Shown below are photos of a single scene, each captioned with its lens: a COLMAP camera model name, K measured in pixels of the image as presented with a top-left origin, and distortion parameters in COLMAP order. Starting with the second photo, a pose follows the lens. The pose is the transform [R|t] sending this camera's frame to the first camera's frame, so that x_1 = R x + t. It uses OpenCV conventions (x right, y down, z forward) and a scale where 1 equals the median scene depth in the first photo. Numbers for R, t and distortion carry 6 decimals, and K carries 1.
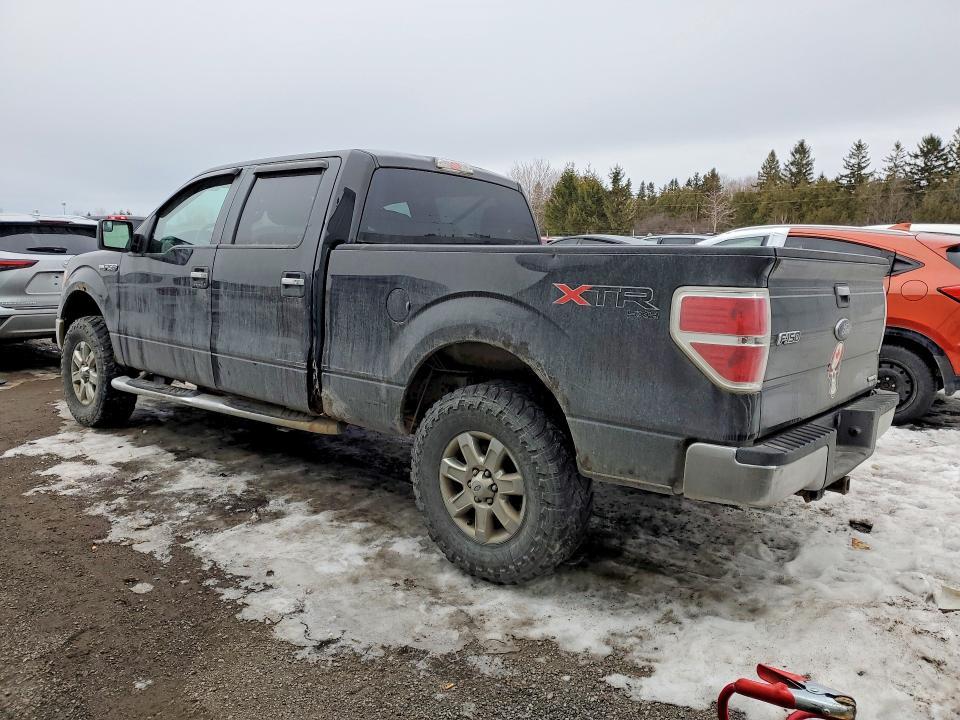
lens RADIAL K [[740.0, 0, 486.2], [0, 740.0, 341.2], [0, 0, 1]] dist [0.011743, 0.004746]
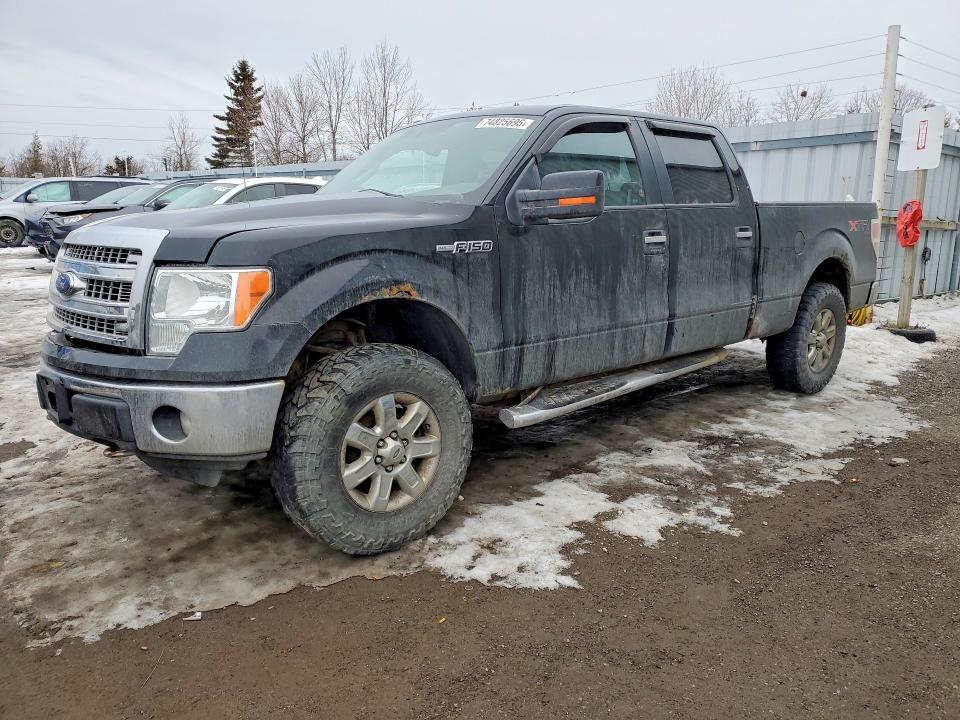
lens RADIAL K [[740.0, 0, 486.2], [0, 740.0, 341.2], [0, 0, 1]] dist [0.011743, 0.004746]
pose [[0.141700, -0.204216, 0.968616, -1.368473], [0.112941, 0.975435, 0.189132, -0.169175], [-0.983446, 0.082597, 0.161283, 1.116674]]
